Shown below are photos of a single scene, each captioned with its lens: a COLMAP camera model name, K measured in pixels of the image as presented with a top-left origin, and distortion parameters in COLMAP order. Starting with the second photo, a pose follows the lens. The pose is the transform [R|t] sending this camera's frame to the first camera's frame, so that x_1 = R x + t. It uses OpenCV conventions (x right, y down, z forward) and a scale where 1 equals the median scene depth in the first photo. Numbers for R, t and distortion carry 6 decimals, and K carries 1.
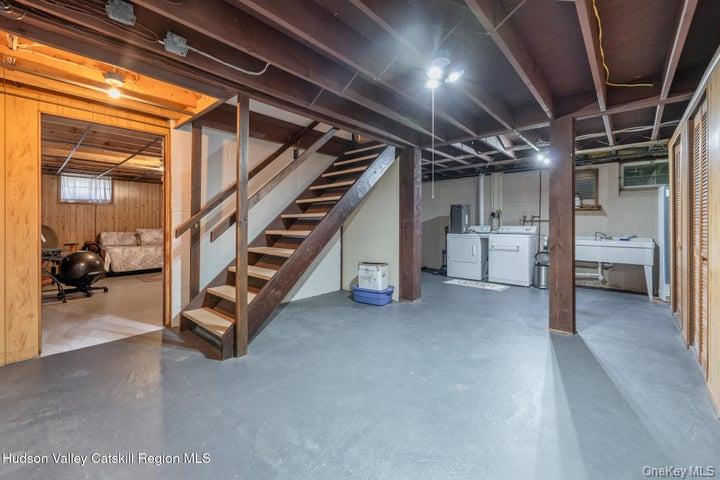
lens RADIAL K [[302.6, 0, 353.8], [0, 302.6, 223.1], [0, 0, 1]] dist [0.003743, -0.000826]
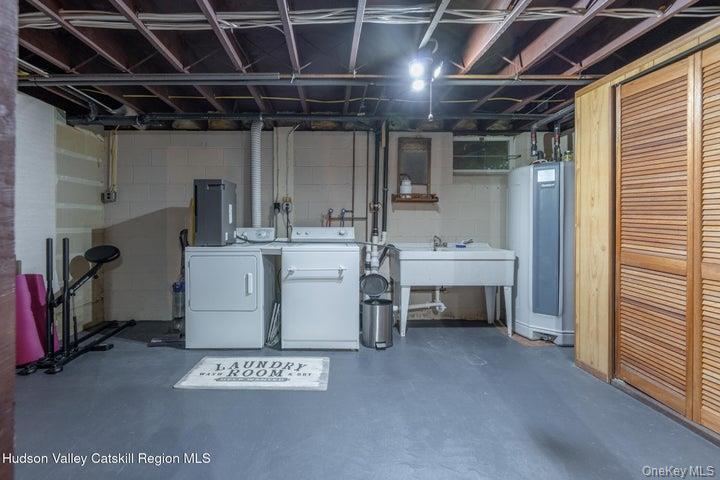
lens RADIAL K [[302.6, 0, 326.6], [0, 302.6, 225.0], [0, 0, 1]] dist [0.003743, -0.000826]
pose [[0.734621, -0.004071, 0.678465, 0.178301], [0.000565, 0.999985, 0.005389, 0.002027], [-0.678477, -0.003576, 0.734613, 0.595420]]
